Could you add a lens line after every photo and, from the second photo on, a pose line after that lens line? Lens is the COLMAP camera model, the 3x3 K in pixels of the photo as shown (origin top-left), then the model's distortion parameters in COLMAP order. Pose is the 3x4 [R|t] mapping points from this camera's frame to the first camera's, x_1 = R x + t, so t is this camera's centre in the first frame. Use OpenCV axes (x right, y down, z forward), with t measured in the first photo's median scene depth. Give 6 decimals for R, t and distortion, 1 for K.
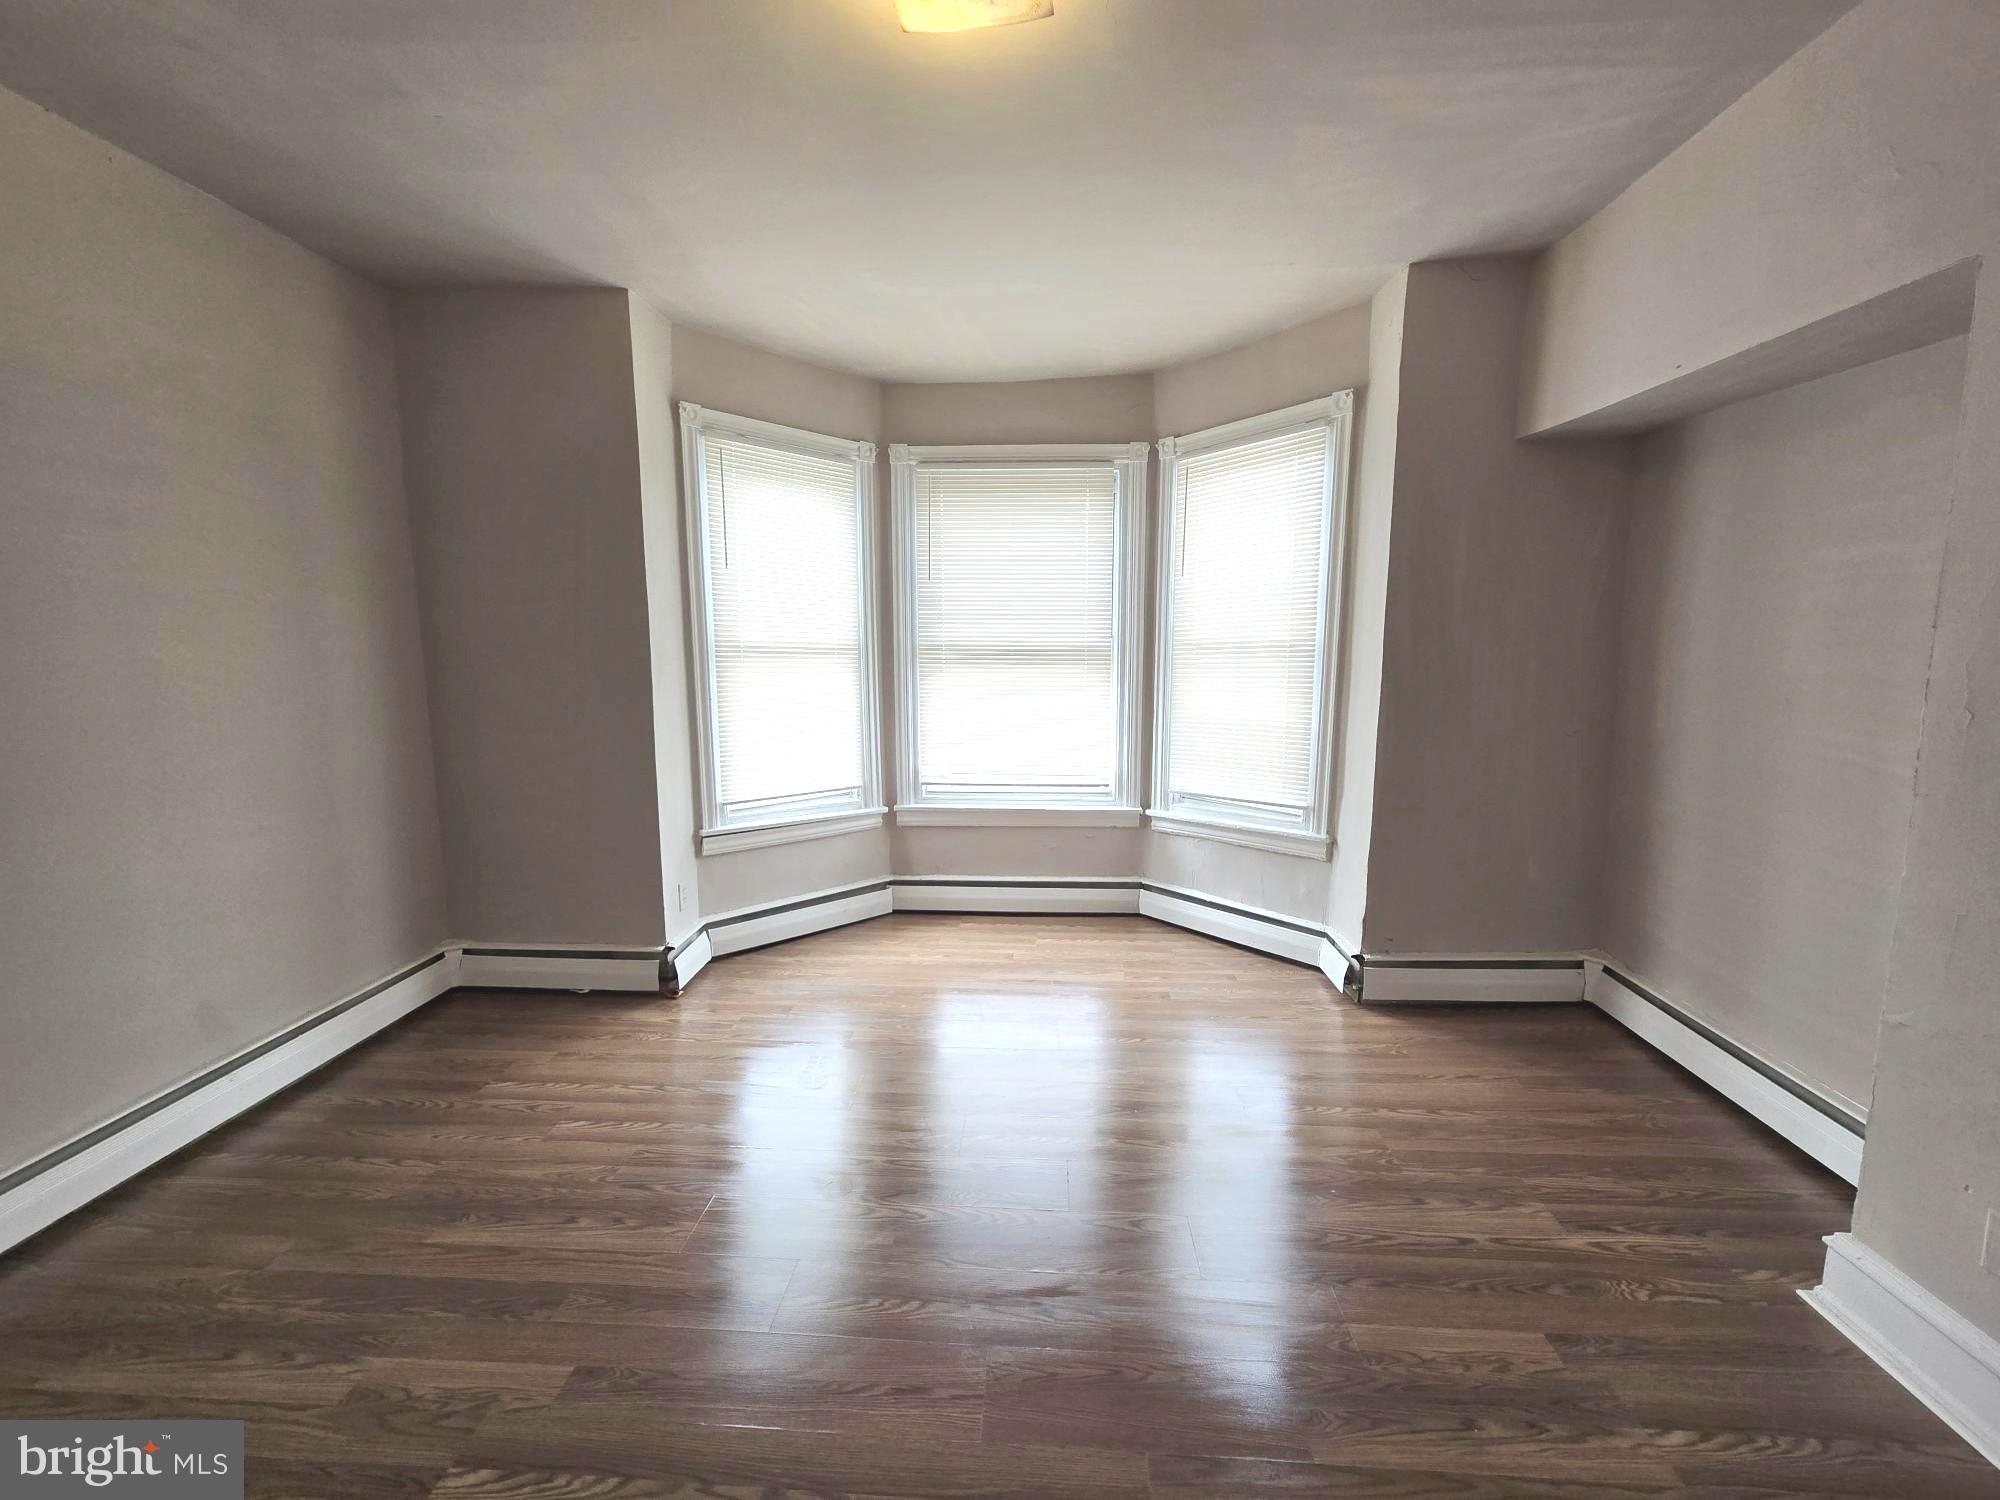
lens RADIAL K [[818.1, 0, 1003.8], [0, 818.1, 751.9], [0, 0, 1]] dist [-0.001087, 0.001641]
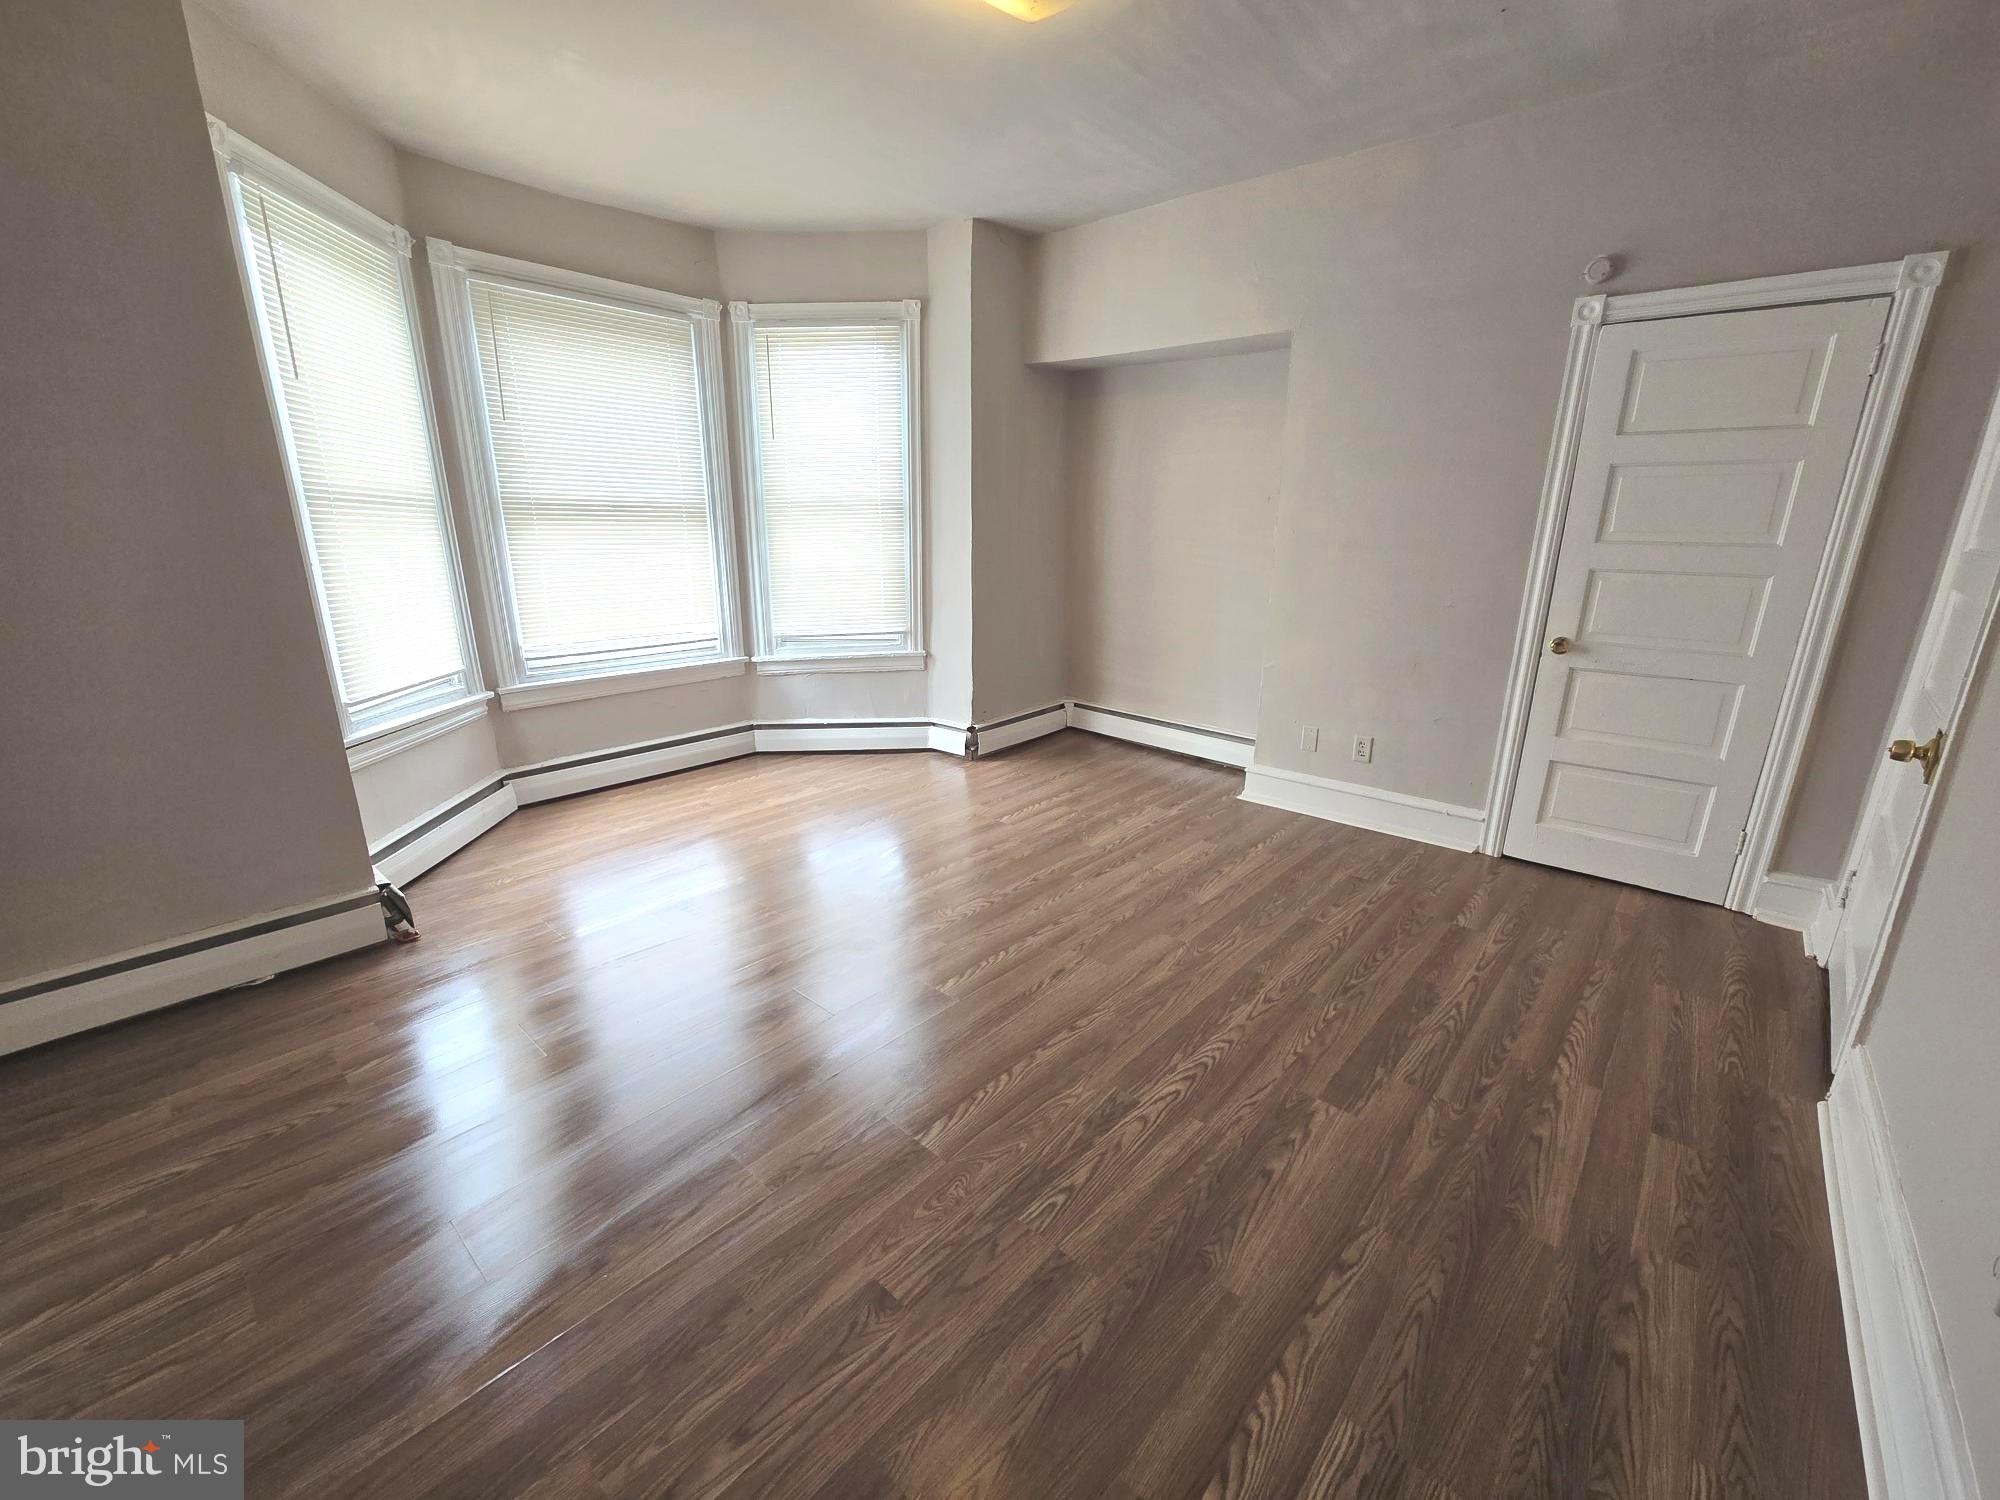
lens RADIAL K [[818.1, 0, 1003.6], [0, 818.1, 748.1], [0, 0, 1]] dist [-0.001087, 0.001641]
pose [[0.622765, -0.206987, 0.754533, -0.566113], [0.097070, 0.977361, 0.187996, 0.018802], [-0.776364, -0.043835, 0.628759, 0.043778]]
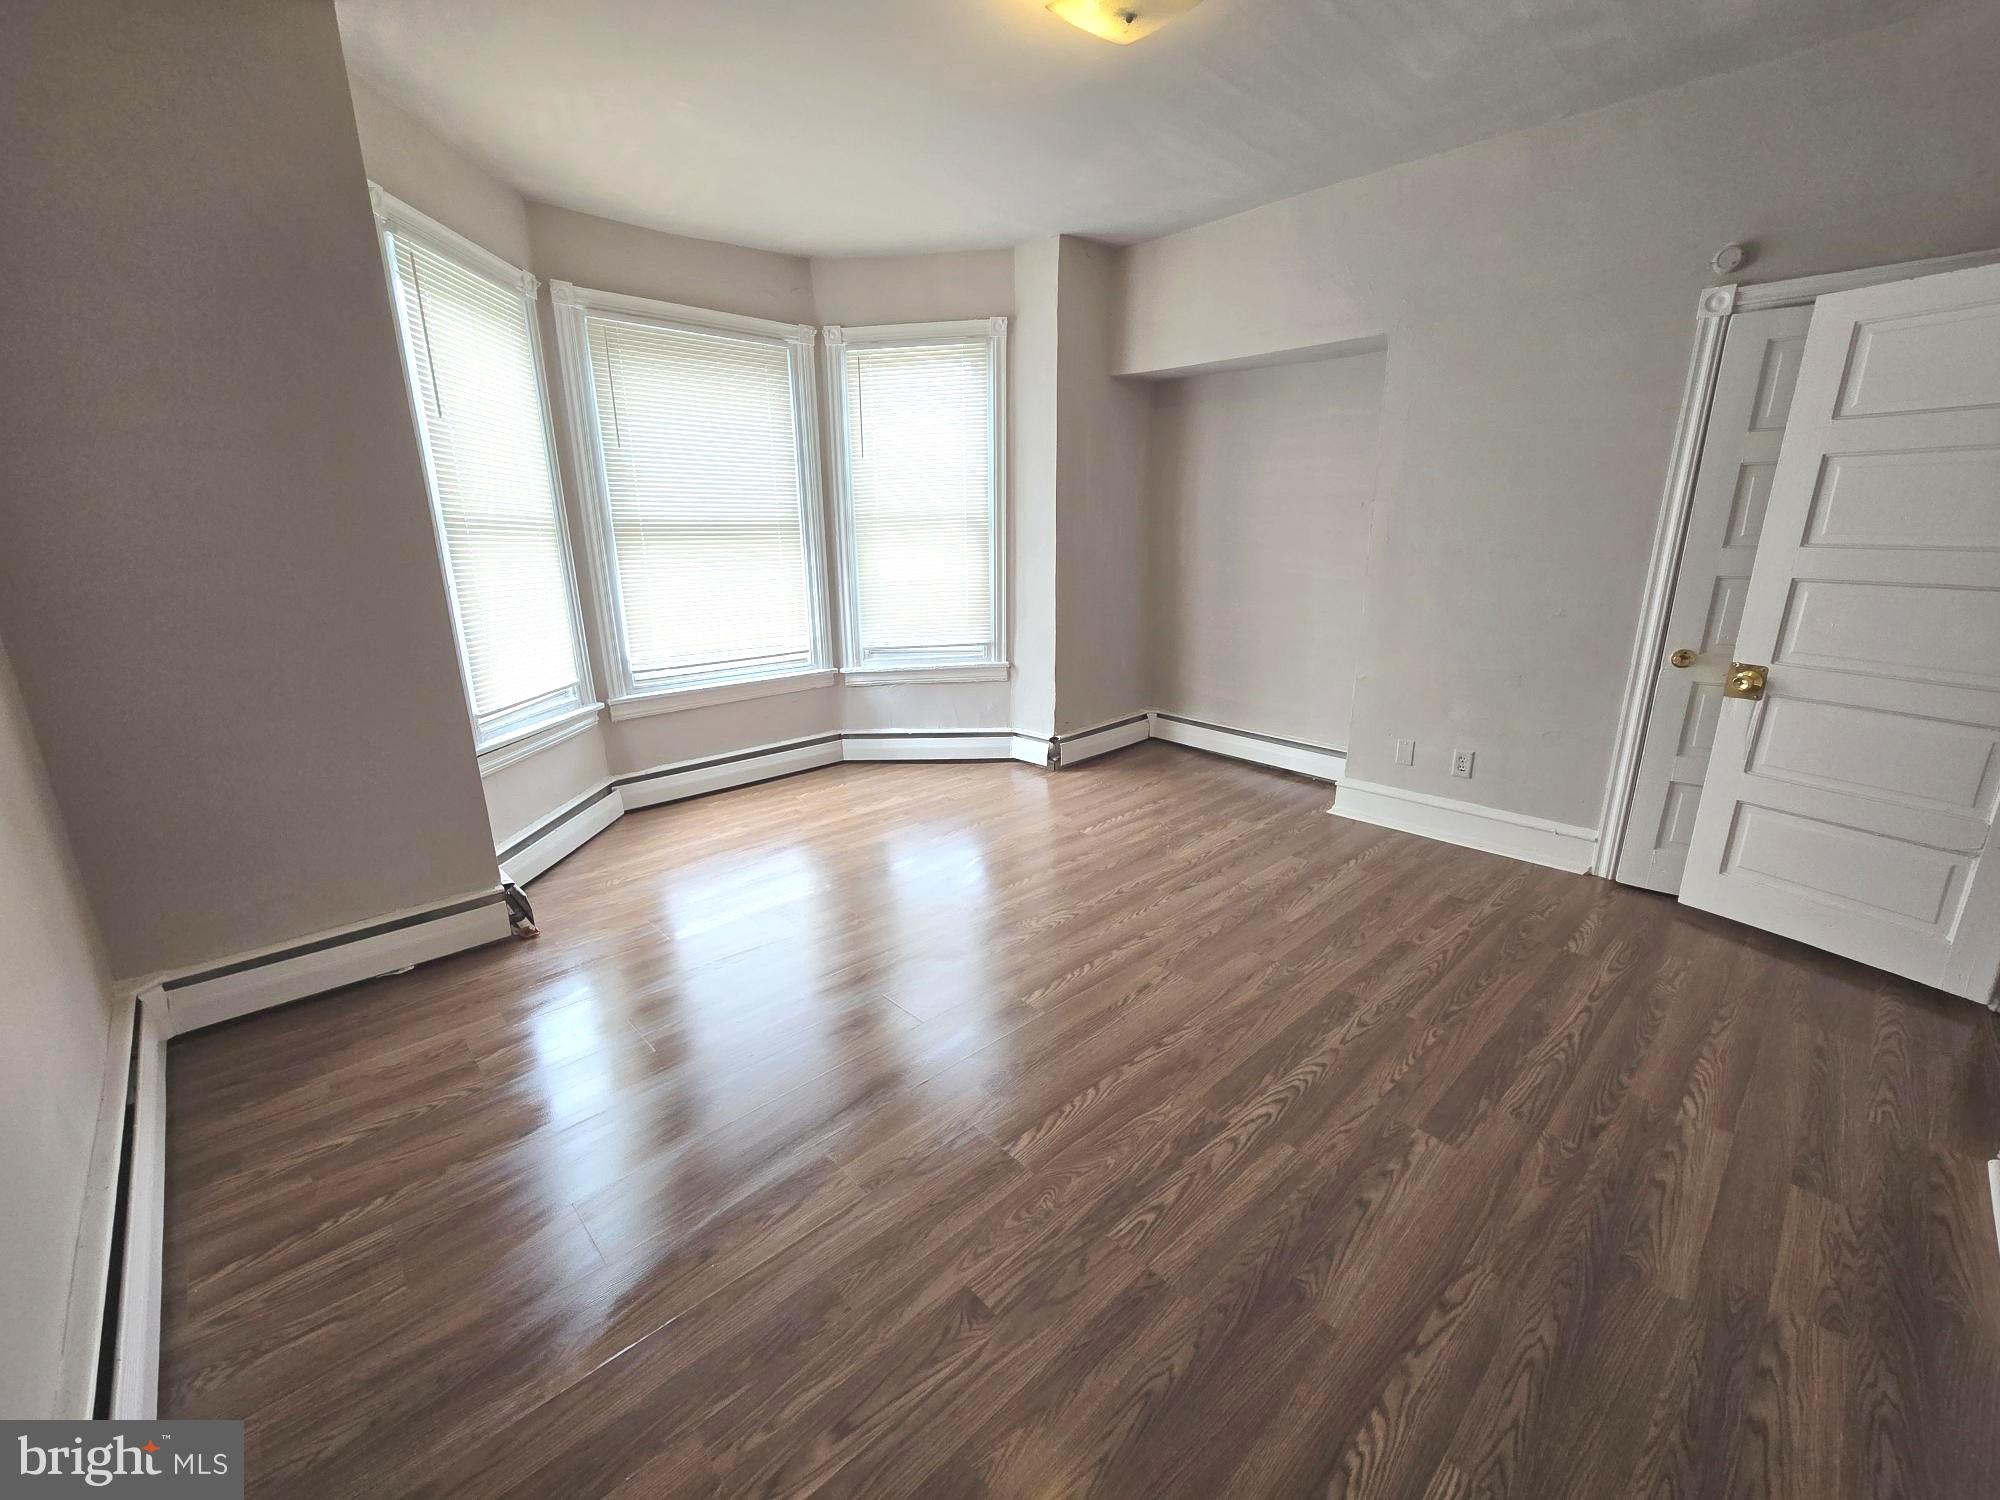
lens RADIAL K [[818.1, 0, 1004.8], [0, 818.1, 748.2], [0, 0, 1]] dist [-0.001087, 0.001641]
pose [[0.691330, -0.196338, 0.695351, -0.575501], [0.106515, 0.979552, 0.170685, 0.010891], [-0.714644, -0.043934, 0.698107, 0.045956]]
